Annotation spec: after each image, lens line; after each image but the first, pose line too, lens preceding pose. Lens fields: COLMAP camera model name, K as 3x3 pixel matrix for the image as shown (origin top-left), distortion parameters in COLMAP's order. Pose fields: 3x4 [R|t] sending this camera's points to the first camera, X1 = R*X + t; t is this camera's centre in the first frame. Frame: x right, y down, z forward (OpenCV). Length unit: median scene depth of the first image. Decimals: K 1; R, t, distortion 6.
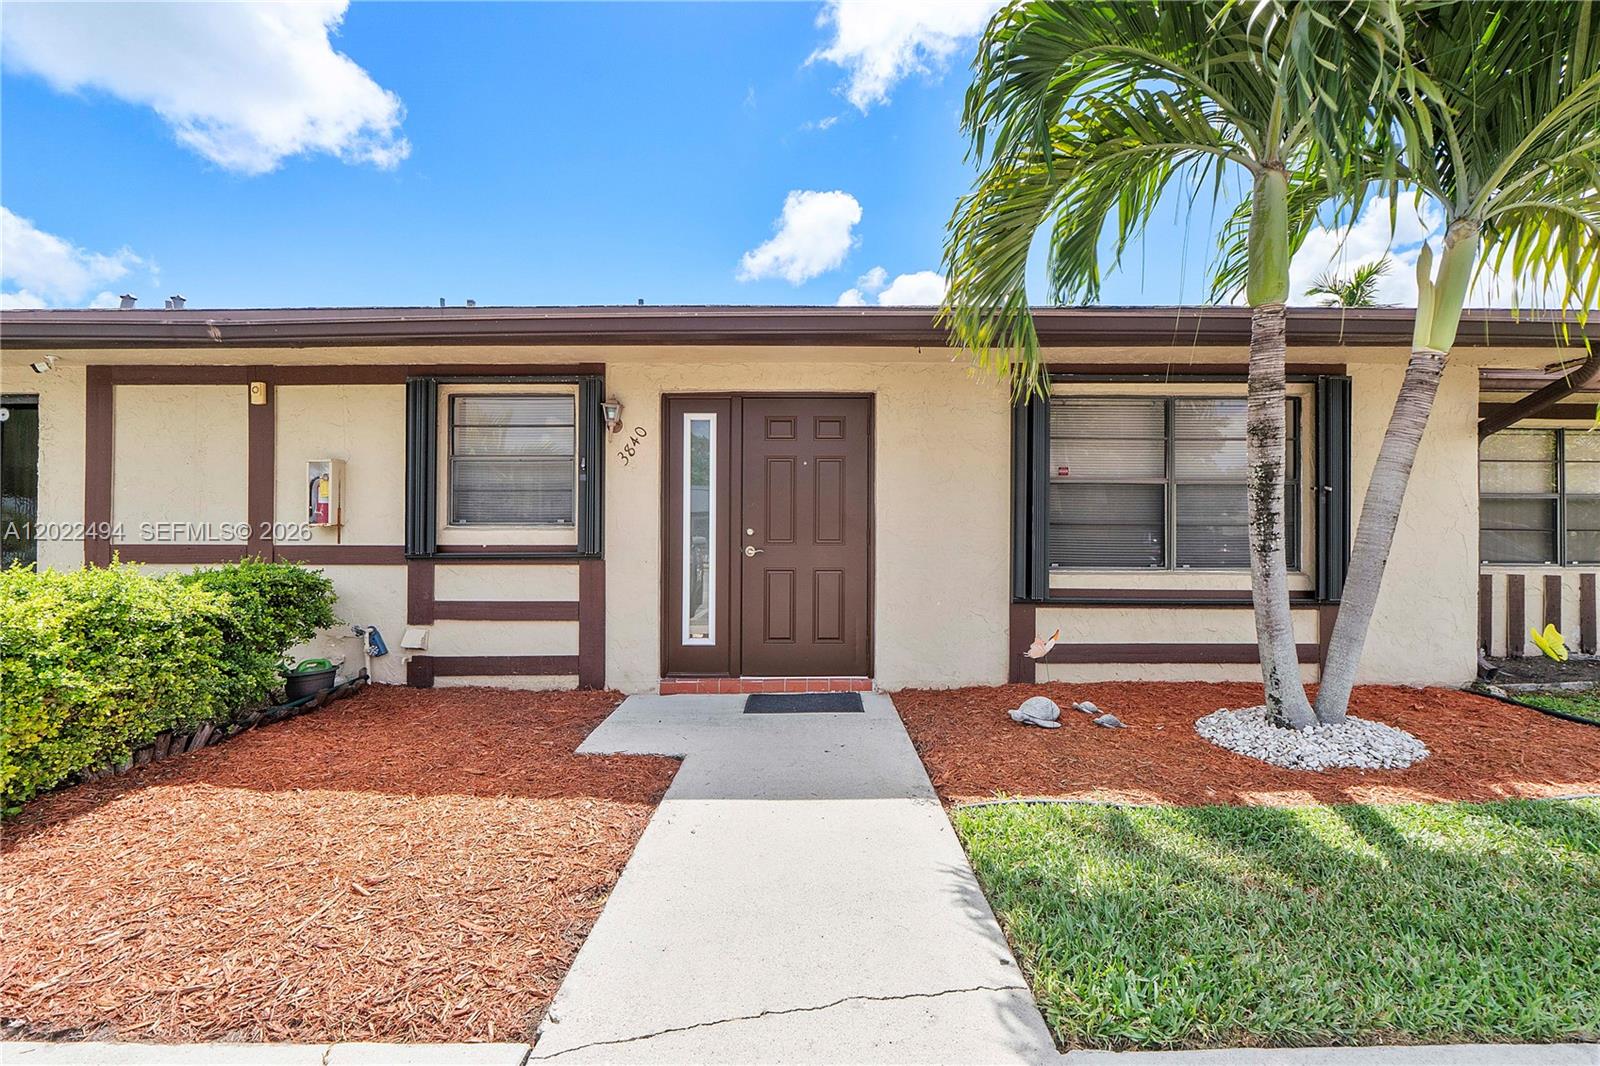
lens RADIAL K [[726.6, 0, 795.6], [0, 726.6, 534.7], [0, 0, 1]] dist [0.000080, -0.000370]
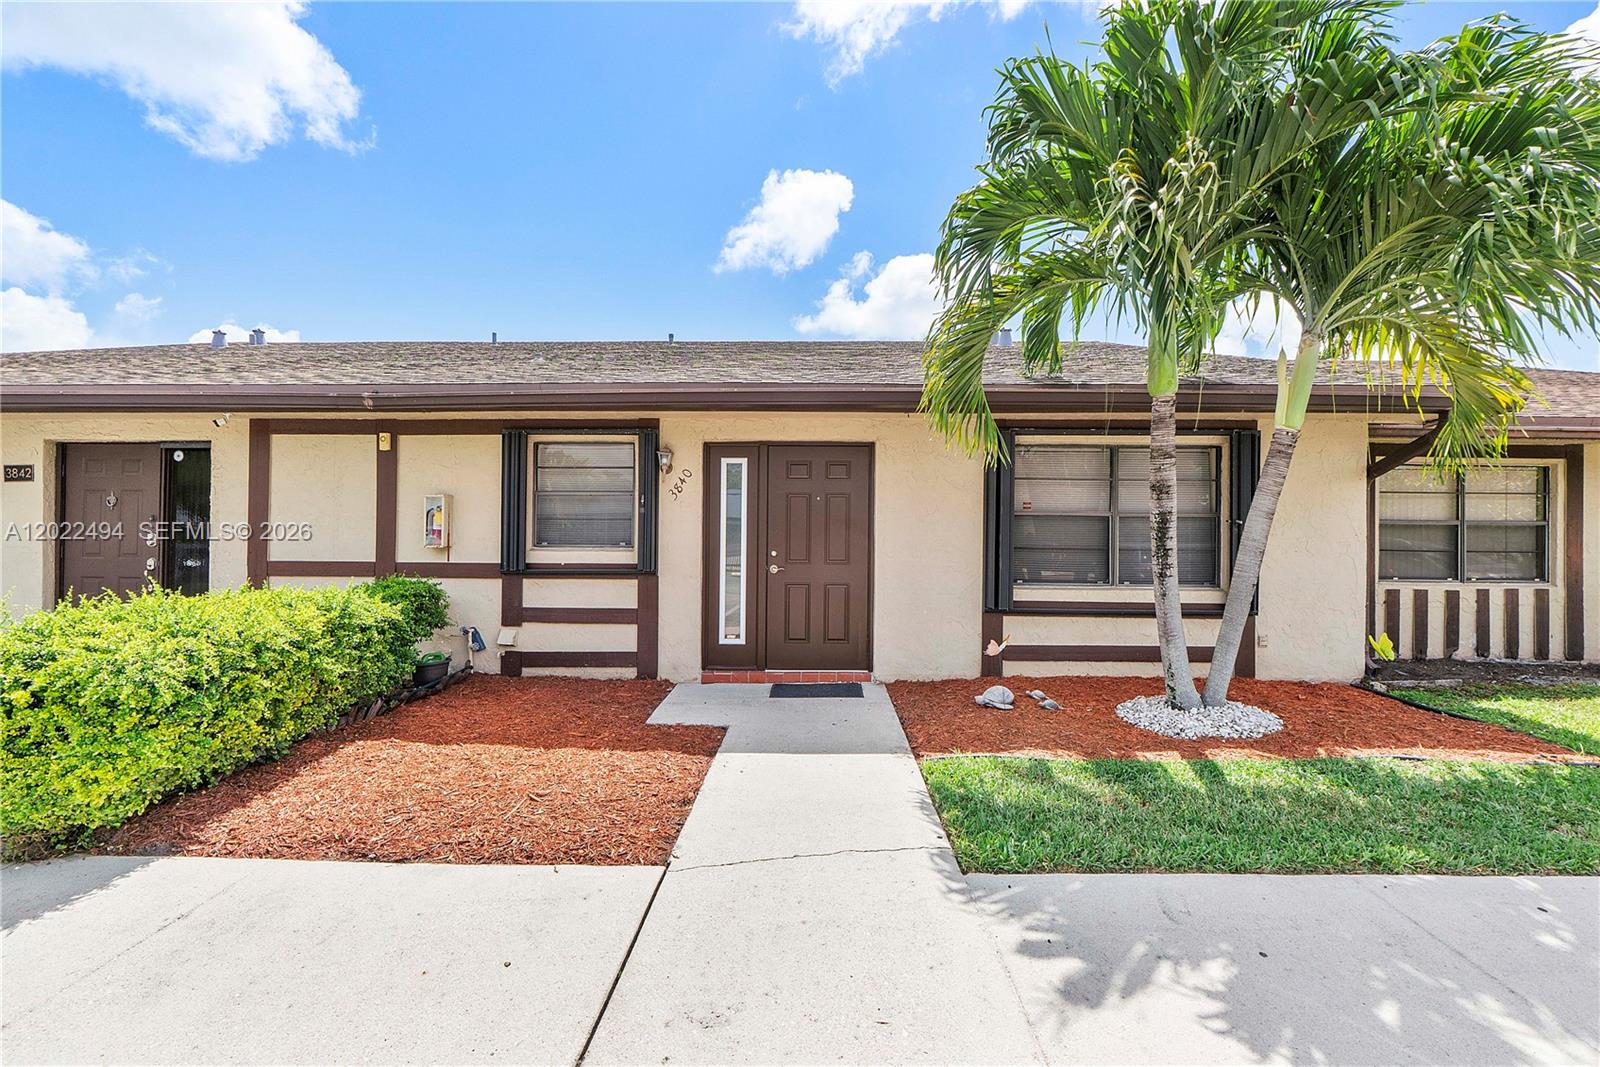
lens RADIAL K [[726.6, 0, 795.6], [0, 726.6, 535.2], [0, 0, 1]] dist [0.000080, -0.000370]
pose [[0.999884, 0.005336, -0.014239, -0.009736], [-0.005323, 0.999985, 0.000941, -0.045889], [0.014244, -0.000865, 0.999898, -0.306953]]
